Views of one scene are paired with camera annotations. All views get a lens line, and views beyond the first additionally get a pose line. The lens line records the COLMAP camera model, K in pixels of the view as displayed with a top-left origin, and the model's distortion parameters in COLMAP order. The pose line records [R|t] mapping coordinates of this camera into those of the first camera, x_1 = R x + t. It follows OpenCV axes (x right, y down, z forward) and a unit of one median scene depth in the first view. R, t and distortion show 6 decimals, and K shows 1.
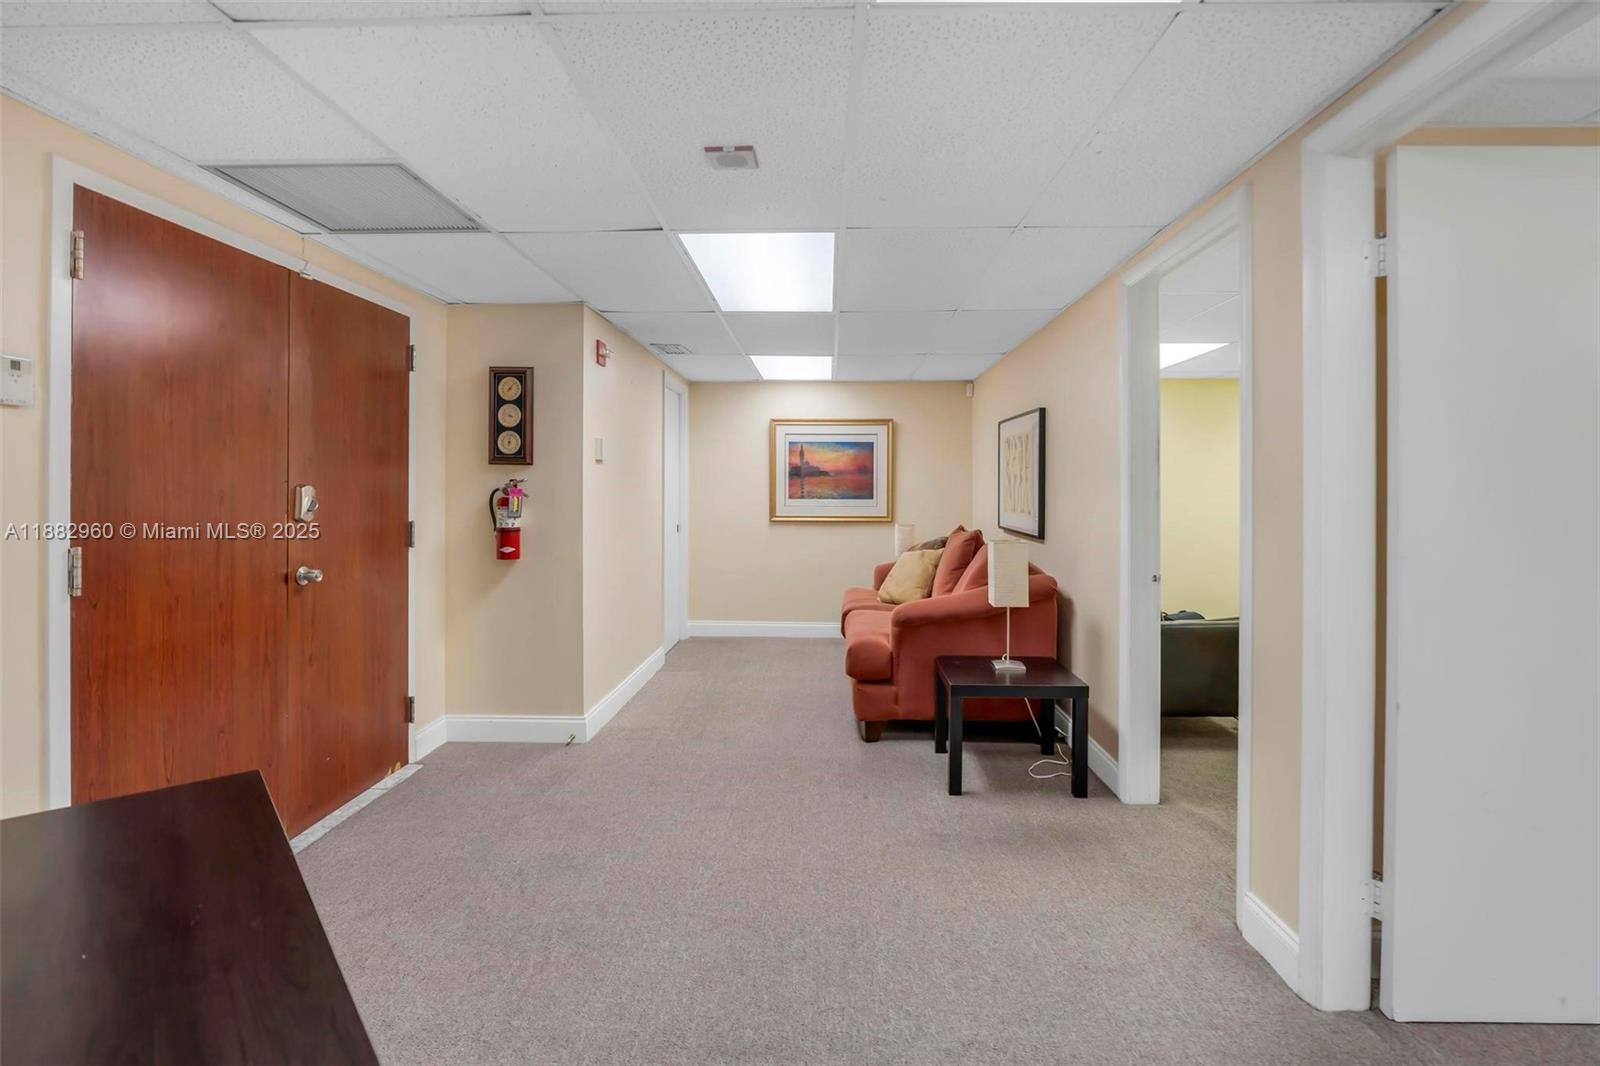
lens RADIAL K [[764.8, 0, 819.7], [0, 764.8, 482.4], [0, 0, 1]] dist [-0.015771, 0.003675]
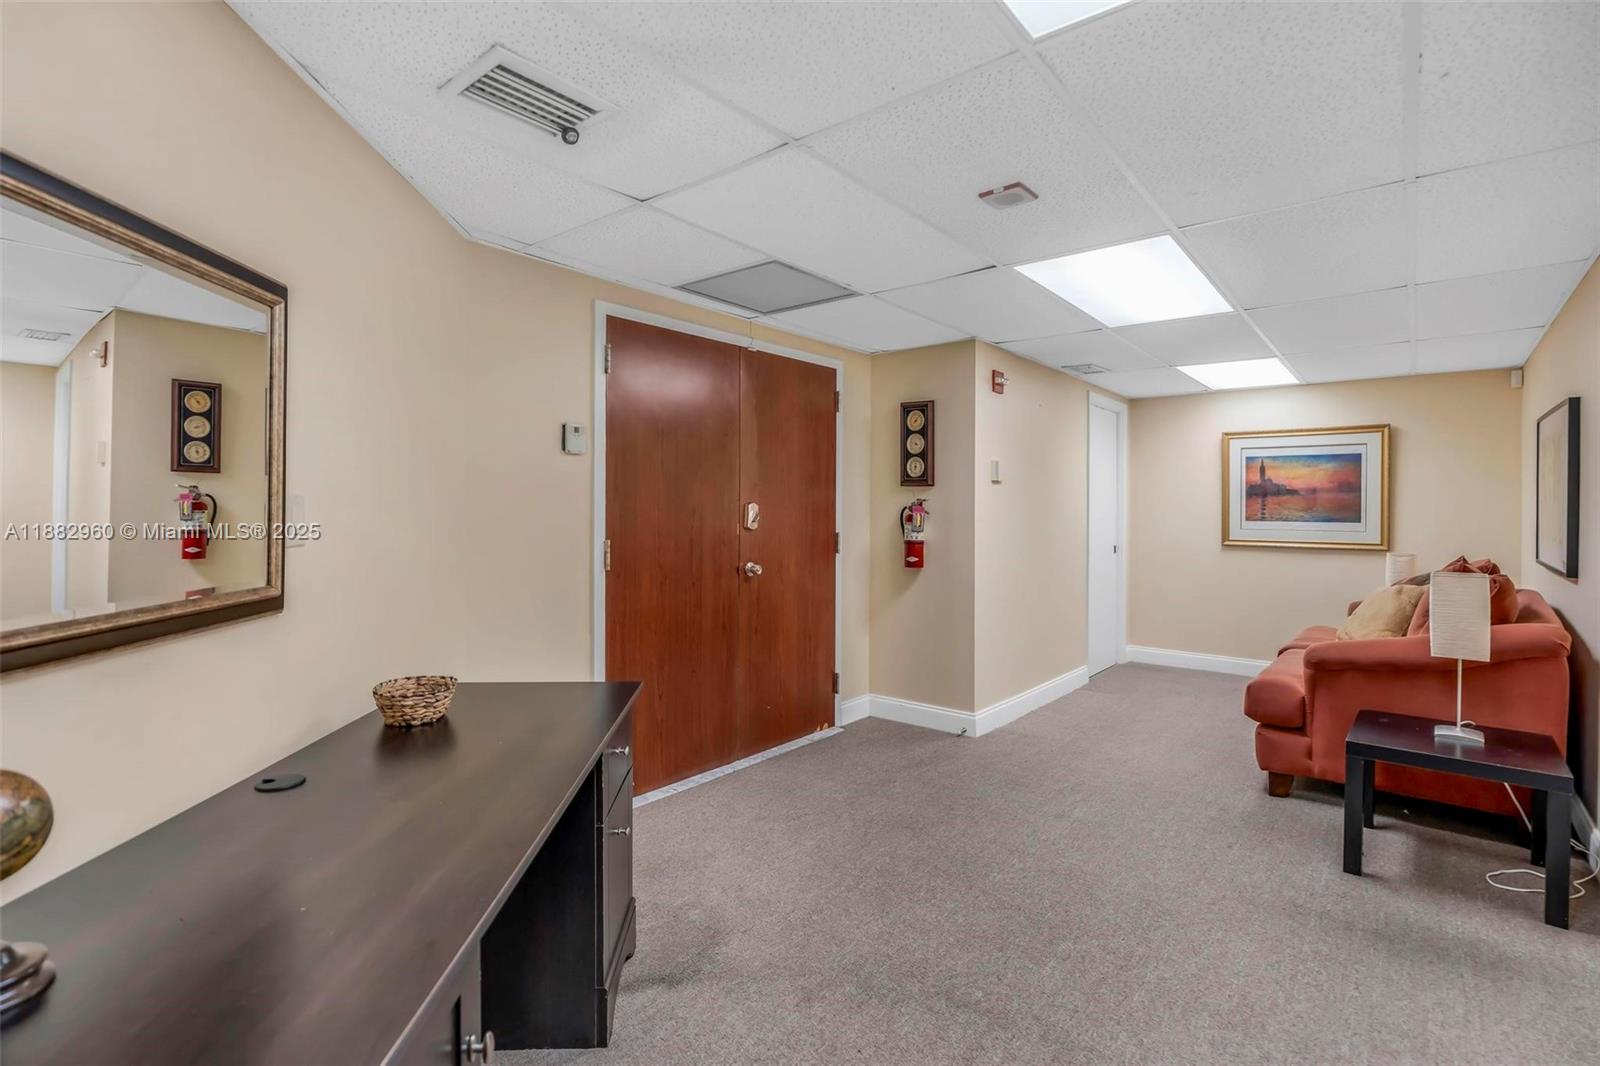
lens RADIAL K [[764.8, 0, 823.6], [0, 764.8, 507.1], [0, 0, 1]] dist [-0.015771, 0.003675]
pose [[0.793323, 0.001498, -0.608799, 0.201373], [-0.000263, 0.999998, 0.002118, 0.006594], [0.608801, -0.001520, 0.793321, -0.007908]]
